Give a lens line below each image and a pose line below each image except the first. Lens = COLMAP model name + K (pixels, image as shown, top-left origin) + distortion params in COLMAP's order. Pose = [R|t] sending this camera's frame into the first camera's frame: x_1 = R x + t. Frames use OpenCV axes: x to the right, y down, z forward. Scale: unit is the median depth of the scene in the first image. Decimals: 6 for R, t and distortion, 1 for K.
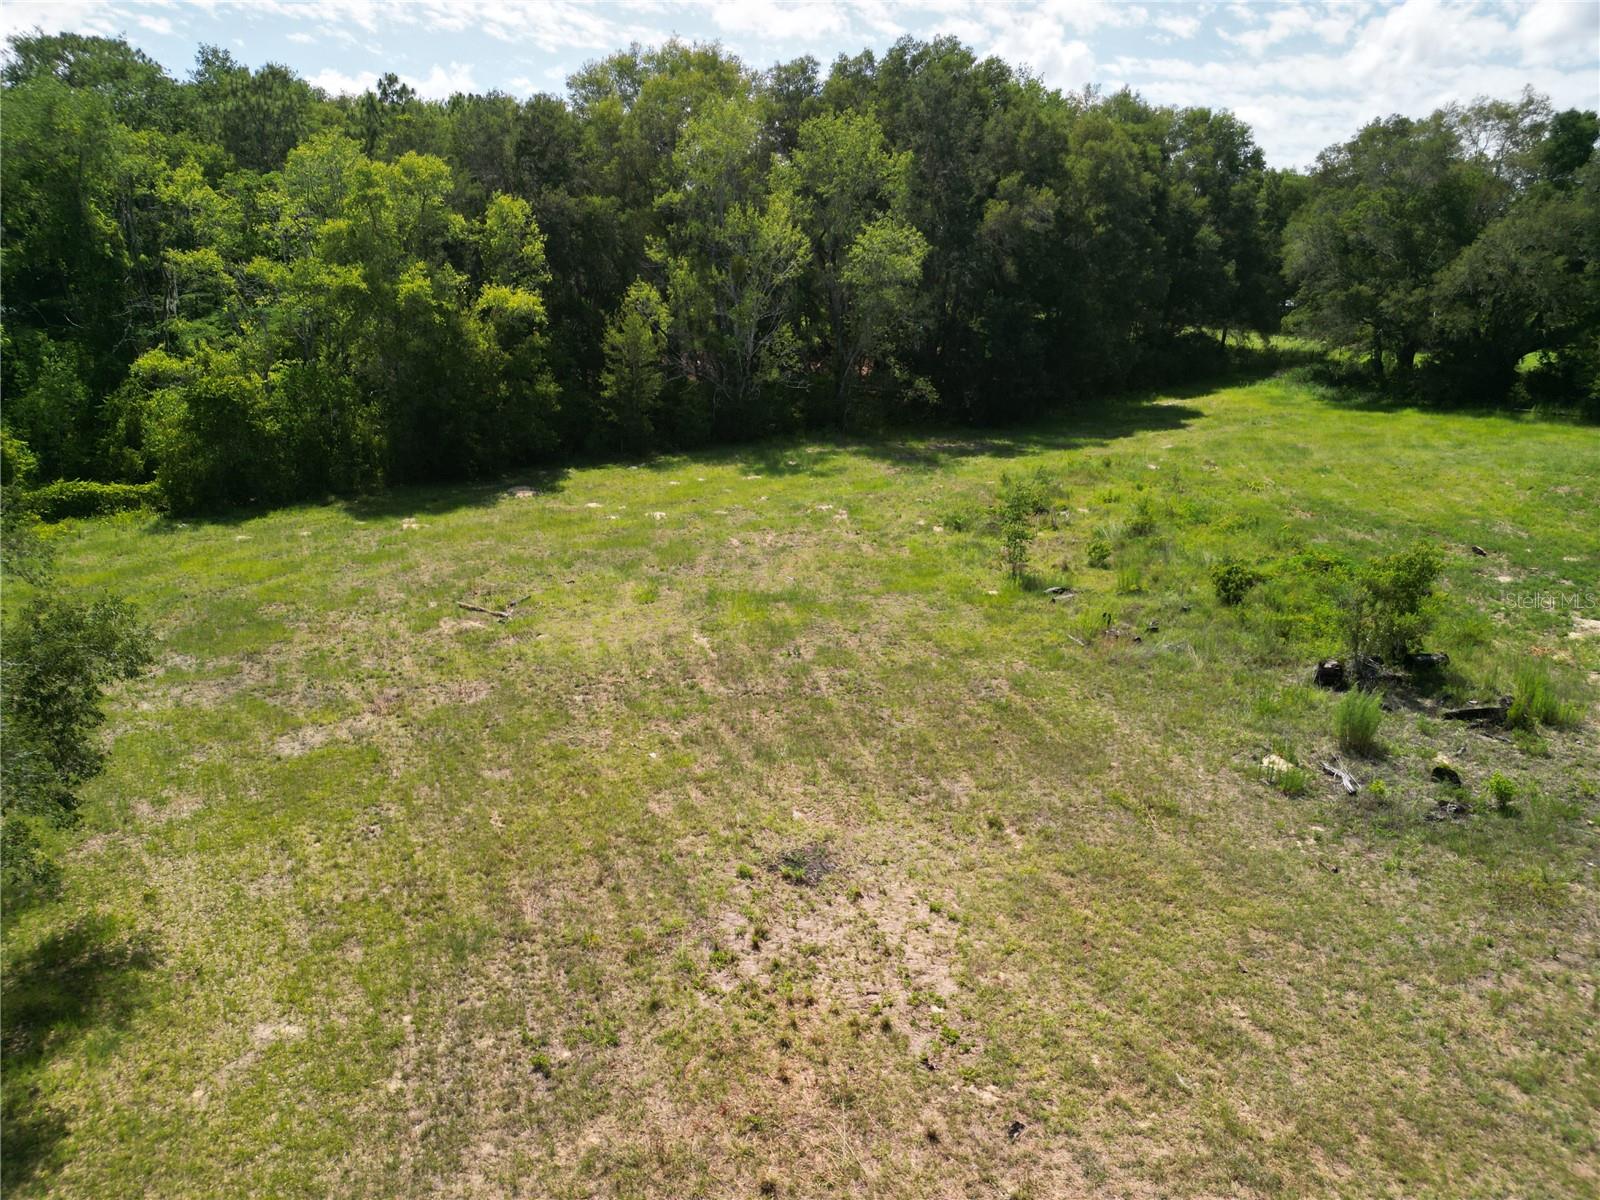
lens RADIAL K [[1119.5, 0, 800.0], [0, 1119.5, 600.0], [0, 0, 1]] dist [0.045008, -0.055248]
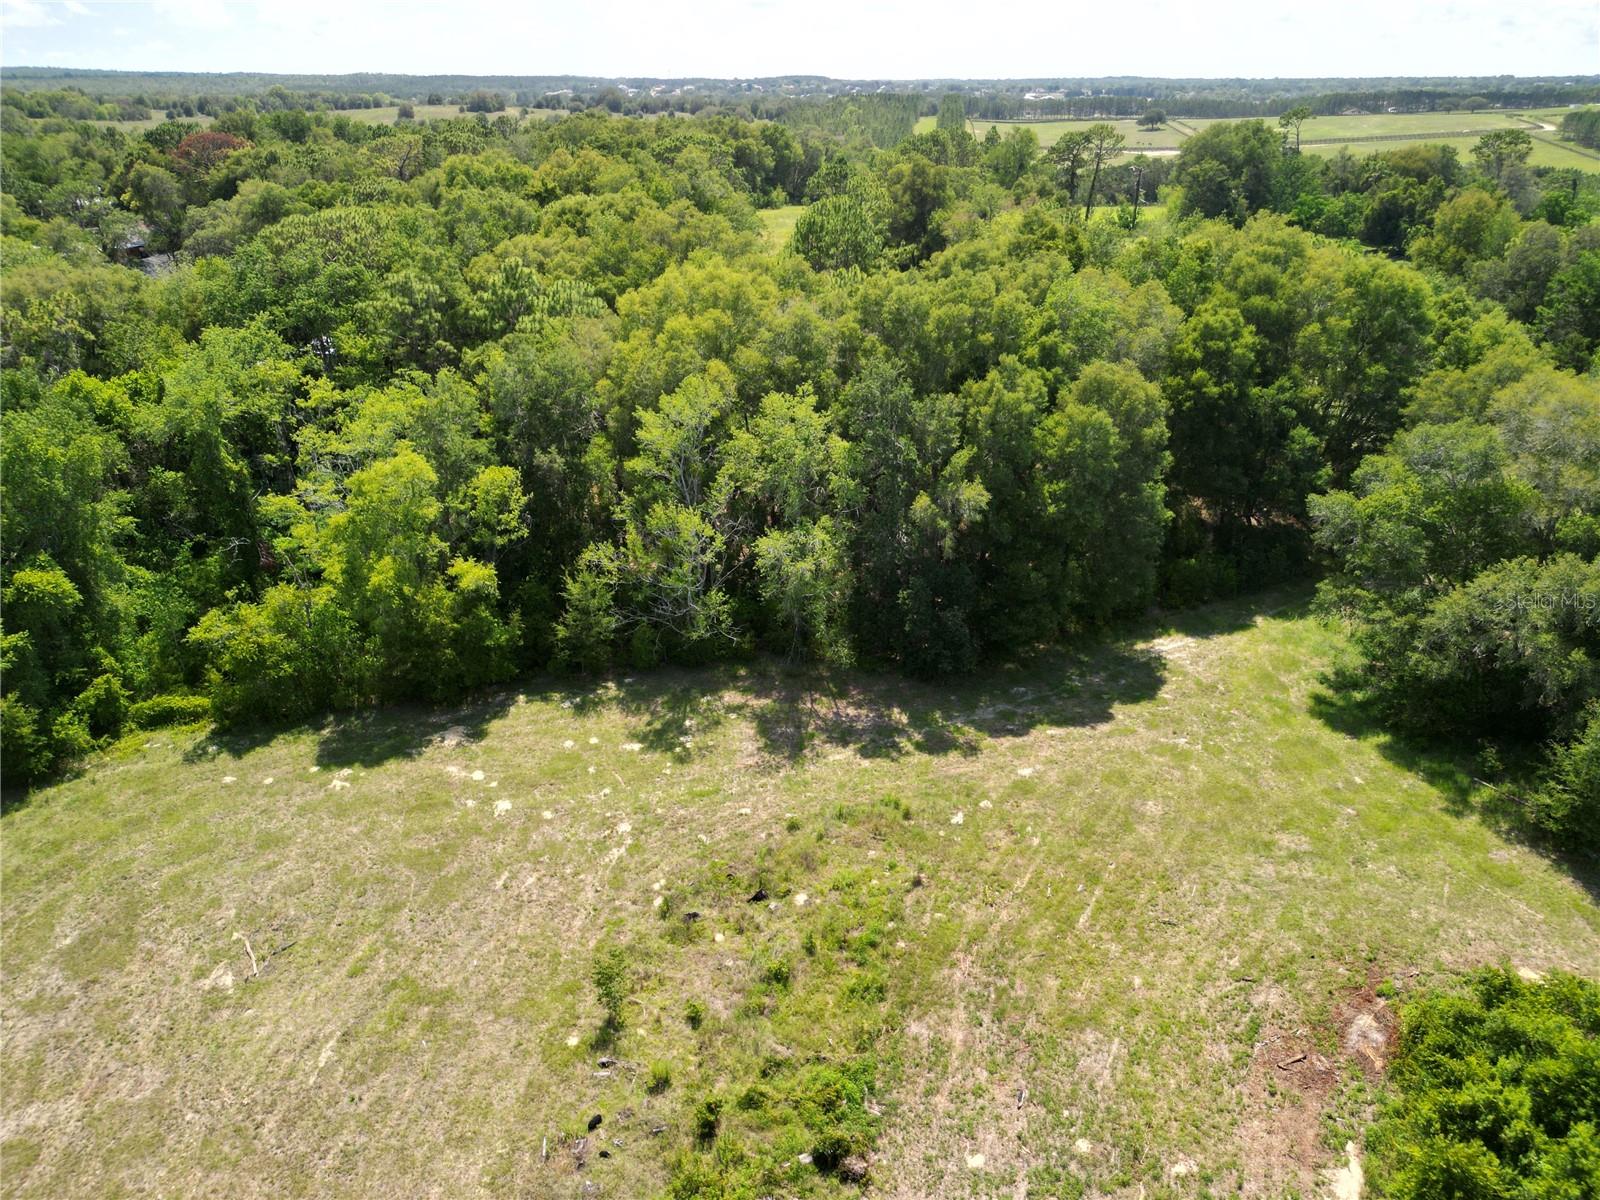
lens RADIAL K [[1147.4, 0, 800.0], [0, 1147.4, 600.0], [0, 0, 1]] dist [0.056969, -0.005344]
pose [[0.922378, 0.155870, -0.353445, 0.533210], [-0.099408, 0.979939, 0.172733, -0.497292], [0.373279, -0.124189, 0.919369, -0.031685]]
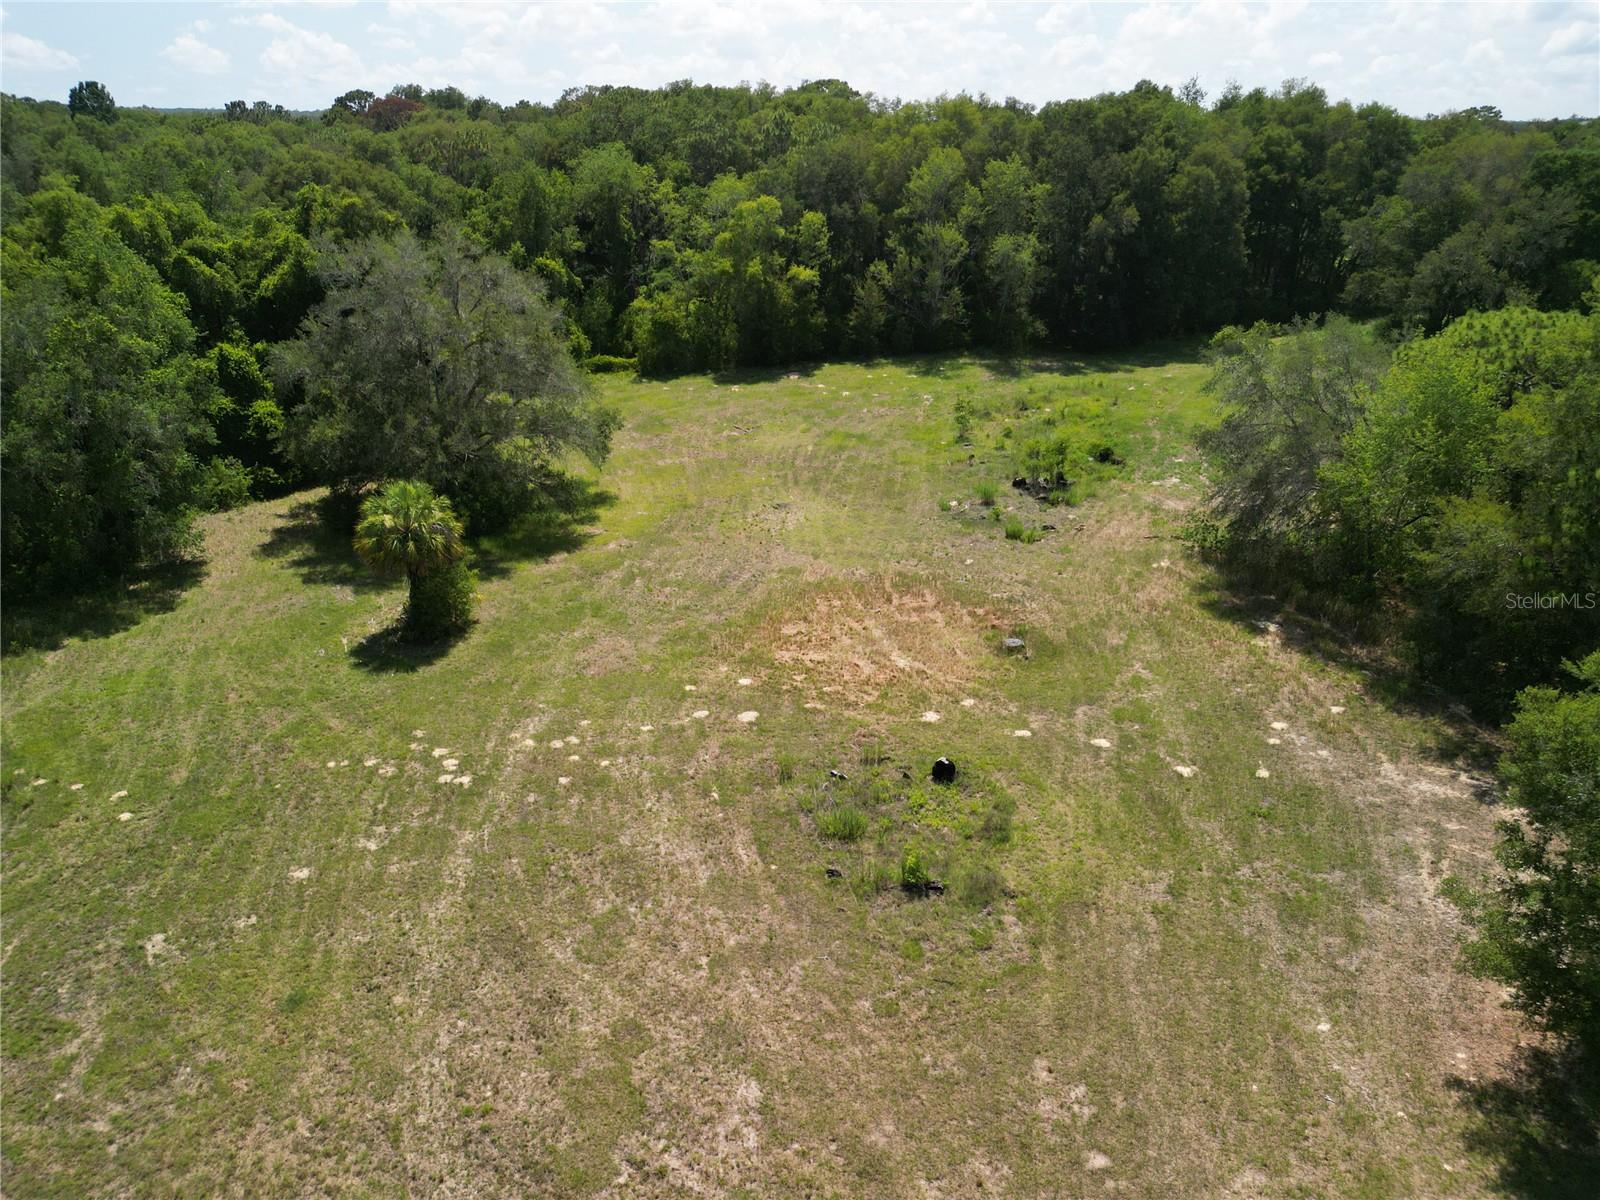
lens RADIAL K [[1147.4, 0, 800.0], [0, 1147.4, 600.0], [0, 0, 1]] dist [0.056969, -0.005344]
pose [[0.922073, 0.150814, -0.356422, 0.535639], [-0.105478, 0.984014, 0.143494, 0.002323], [0.372366, -0.094717, 0.923240, -0.897767]]
